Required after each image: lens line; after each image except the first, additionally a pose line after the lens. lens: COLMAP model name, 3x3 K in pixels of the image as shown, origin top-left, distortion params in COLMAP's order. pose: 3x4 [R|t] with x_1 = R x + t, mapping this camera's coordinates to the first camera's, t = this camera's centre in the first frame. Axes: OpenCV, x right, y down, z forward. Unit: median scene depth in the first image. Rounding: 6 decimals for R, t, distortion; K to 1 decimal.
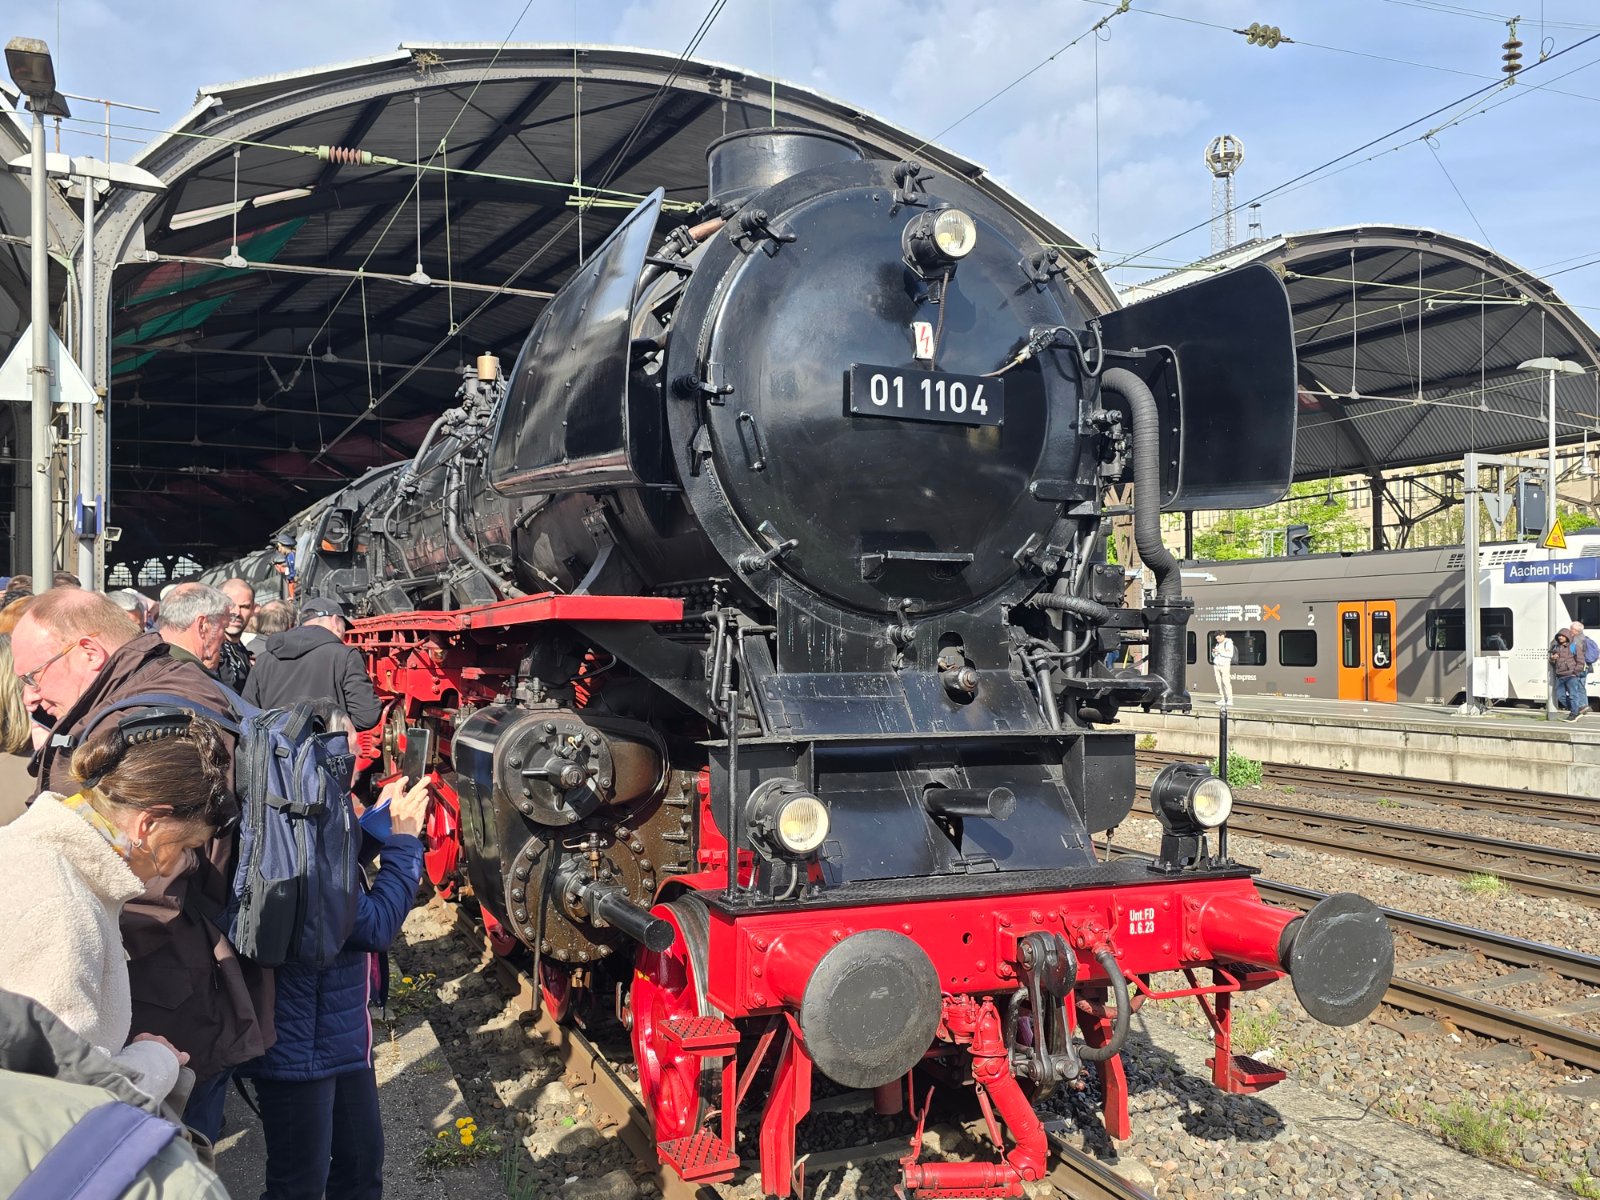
lens RADIAL K [[1670.0, 0, 860.1], [0, 1670.0, 604.7], [0, 0, 1]] dist [0.206589, -0.409323]
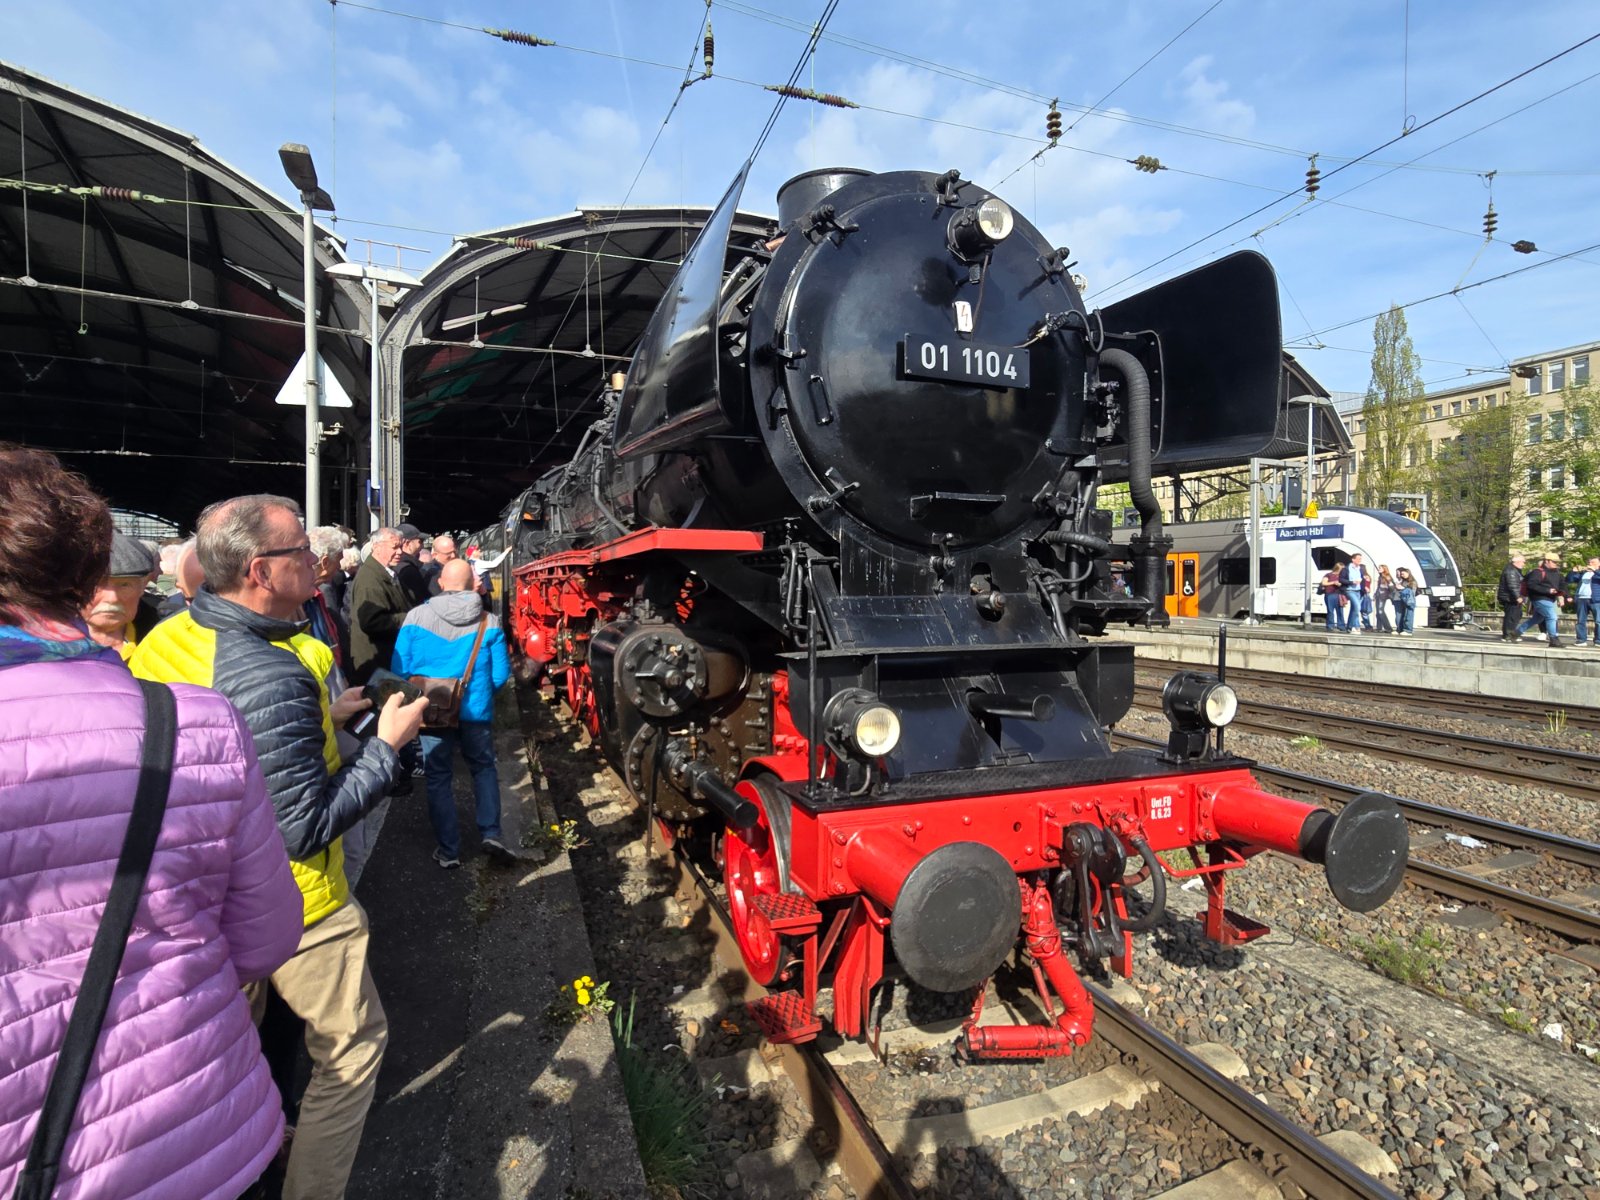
lens RADIAL K [[932.8, 0, 800.0], [0, 932.8, 600.0], [0, 0, 1]] dist [-0.002107, -0.000040]
pose [[0.998877, 0.000632, -0.047377, -0.044064], [0.001272, 0.999193, 0.040142, 0.016031], [0.047364, -0.040157, 0.998070, 0.306724]]
